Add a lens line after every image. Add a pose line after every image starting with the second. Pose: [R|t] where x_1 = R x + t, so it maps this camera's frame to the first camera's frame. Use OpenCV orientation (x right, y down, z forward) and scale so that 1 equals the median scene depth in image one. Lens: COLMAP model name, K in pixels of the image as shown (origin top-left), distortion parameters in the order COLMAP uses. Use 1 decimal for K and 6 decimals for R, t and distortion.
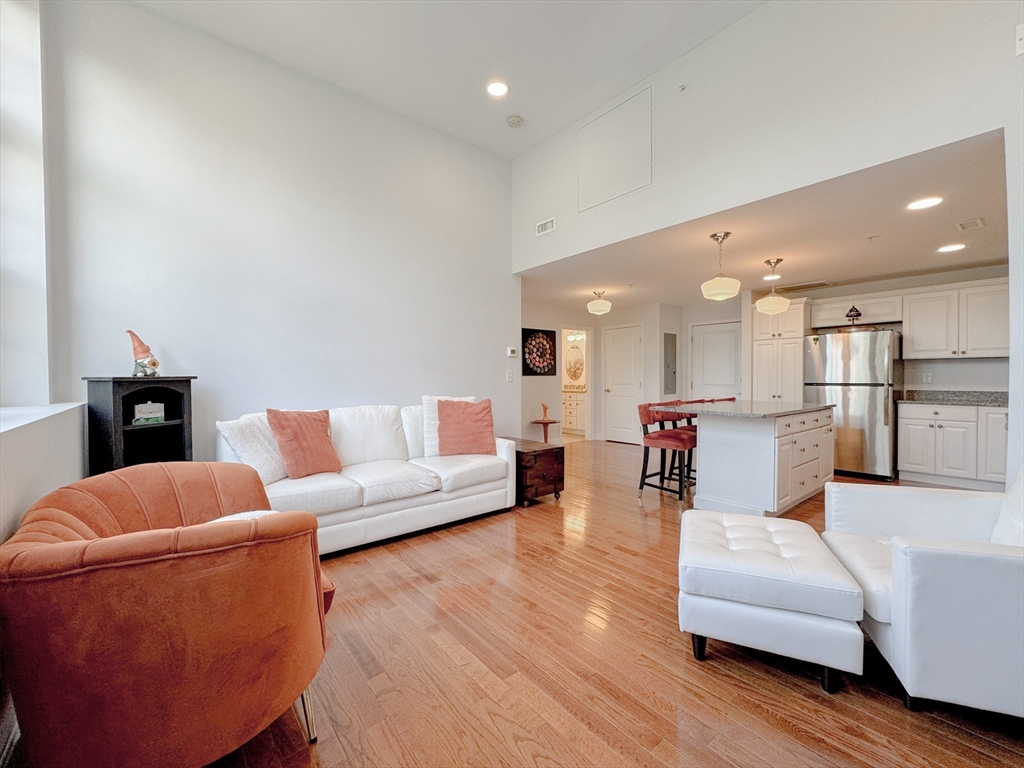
lens RADIAL K [[421.0, 0, 512.0], [0, 421.0, 384.0], [0, 0, 1]] dist [0.000012, 0.000022]
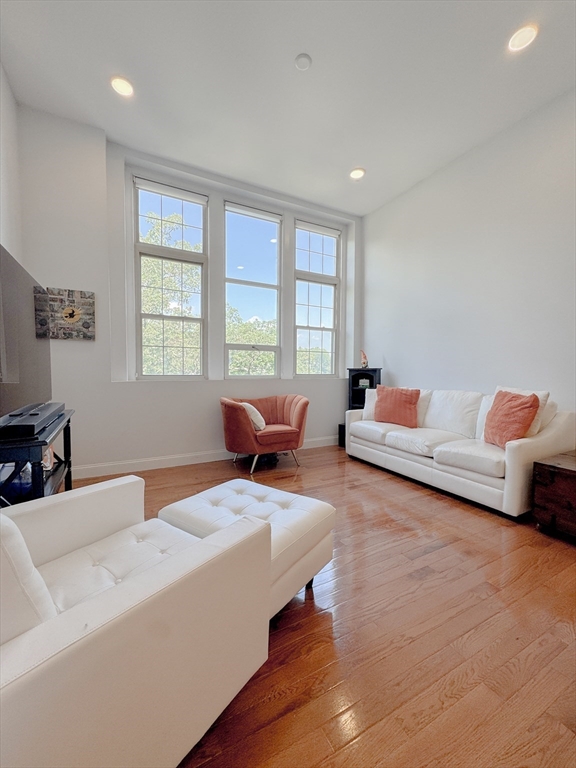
lens RADIAL K [[315.7, 0, 288.0], [0, 315.7, 384.0], [0, 0, 1]] dist [0.000012, 0.000022]
pose [[-0.198923, 0.049315, -0.978774, 0.774798], [-0.019118, 0.998348, 0.054186, -0.013223], [0.979829, 0.029491, -0.197651, 0.703351]]
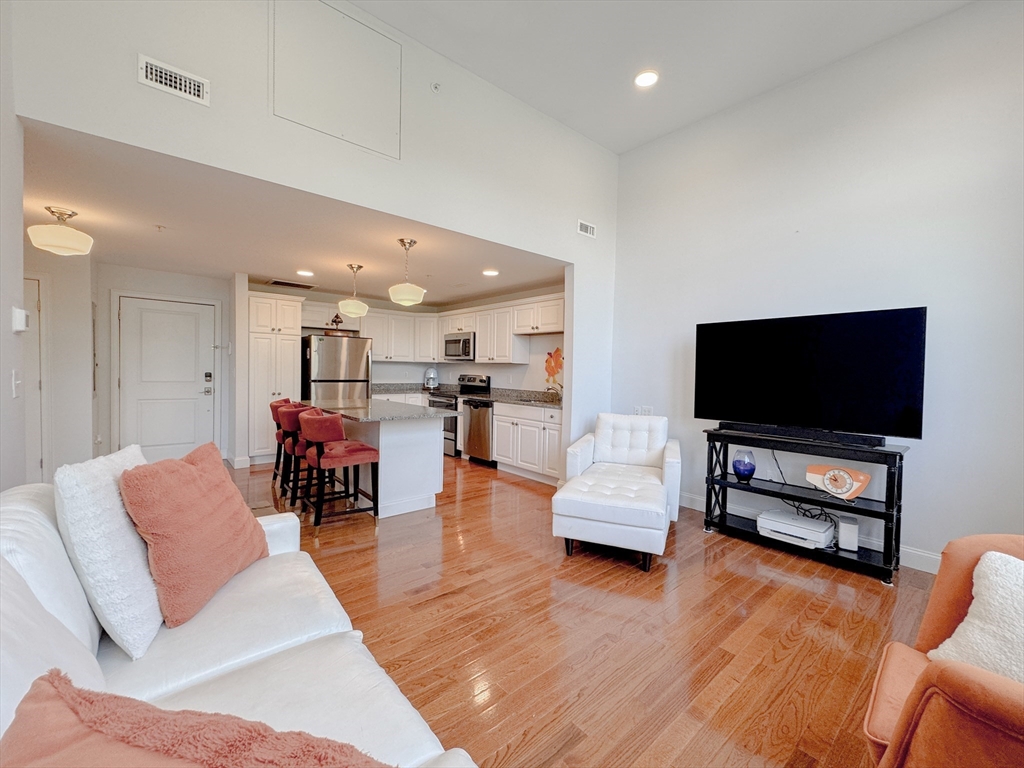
lens RADIAL K [[421.0, 0, 512.0], [0, 421.0, 384.0], [0, 0, 1]] dist [0.000012, 0.000022]
pose [[-0.019576, -0.033491, 0.999247, -0.551079], [-0.006880, 0.999420, 0.033362, -0.046117], [-0.999785, -0.006222, -0.019795, 0.780543]]
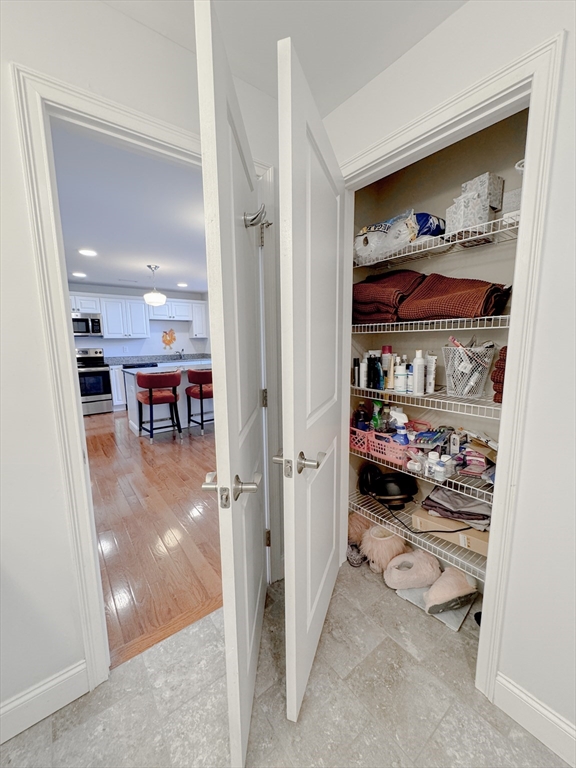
lens RADIAL K [[315.7, 0, 288.0], [0, 315.7, 384.0], [0, 0, 1]] dist [0.000012, 0.000022]
pose [[-0.999369, 0.000555, 0.035509, 0.165175], [0.006254, 0.987000, 0.160596, -0.099092], [-0.034958, 0.160716, -0.986381, 2.593885]]
